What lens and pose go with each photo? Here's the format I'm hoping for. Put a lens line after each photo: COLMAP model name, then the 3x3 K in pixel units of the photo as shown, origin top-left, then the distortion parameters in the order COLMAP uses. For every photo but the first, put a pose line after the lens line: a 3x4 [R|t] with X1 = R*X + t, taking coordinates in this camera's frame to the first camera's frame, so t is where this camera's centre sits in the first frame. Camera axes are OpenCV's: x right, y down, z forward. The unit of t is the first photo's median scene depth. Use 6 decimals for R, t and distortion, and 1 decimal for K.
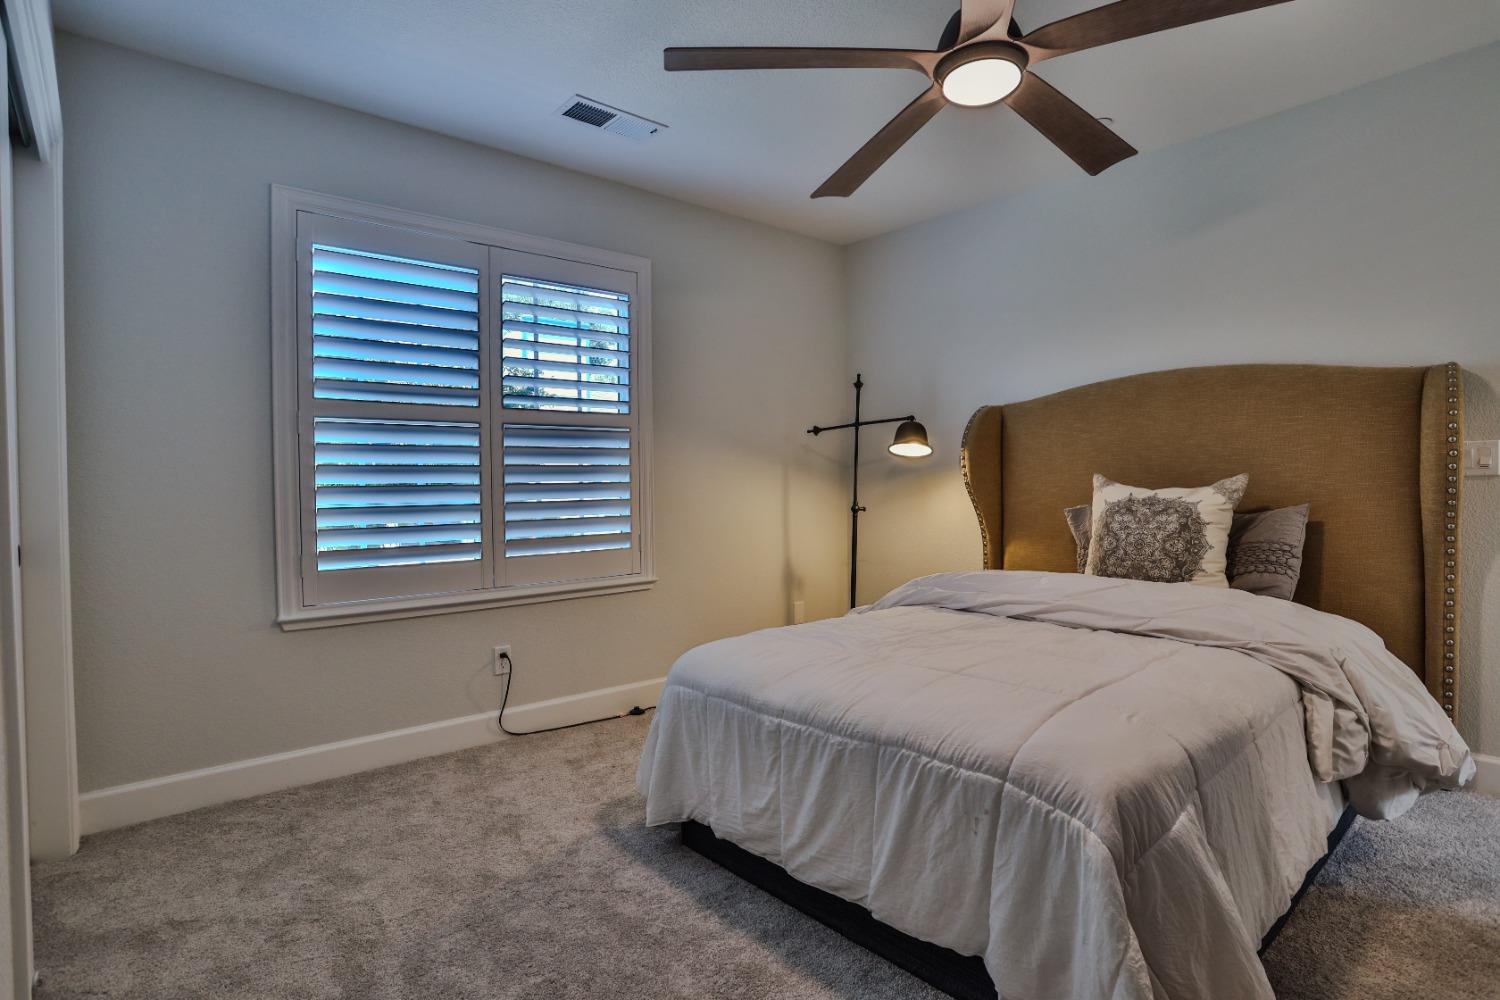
lens RADIAL K [[773.0, 0, 756.1], [0, 773.0, 508.5], [0, 0, 1]] dist [-0.051658, 0.000836]
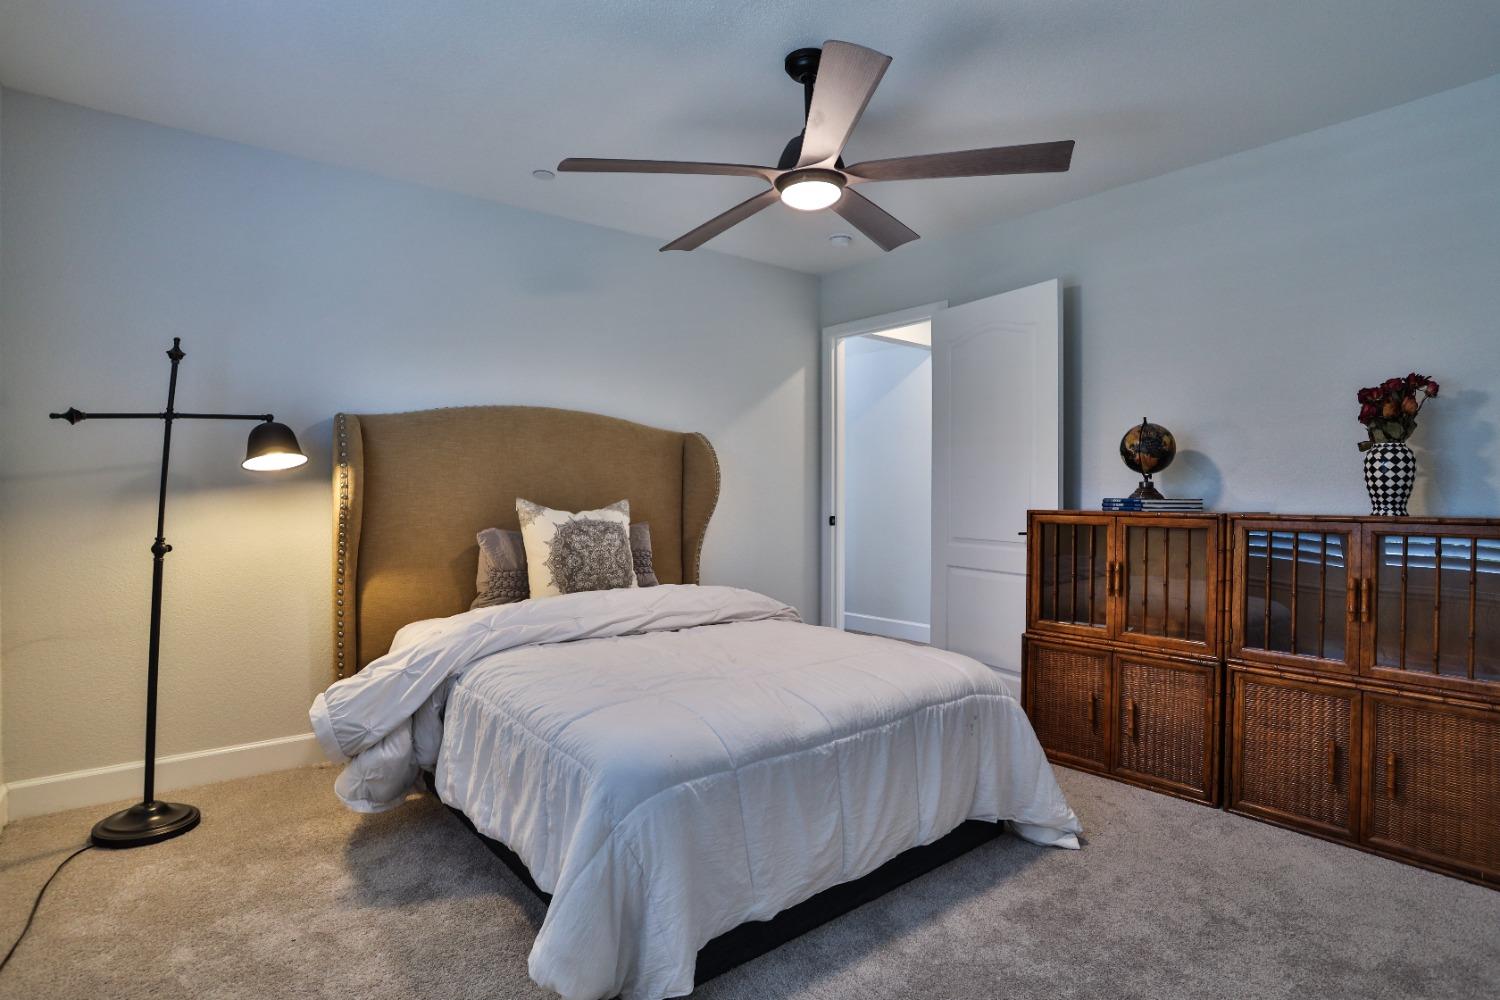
lens RADIAL K [[773.0, 0, 755.5], [0, 773.0, 495.2], [0, 0, 1]] dist [-0.051658, 0.000836]
pose [[0.031772, 0.011017, 0.999434, -0.686490], [0.029797, 0.999484, -0.011964, -0.031284], [-0.999051, 0.030160, 0.031427, 0.728628]]
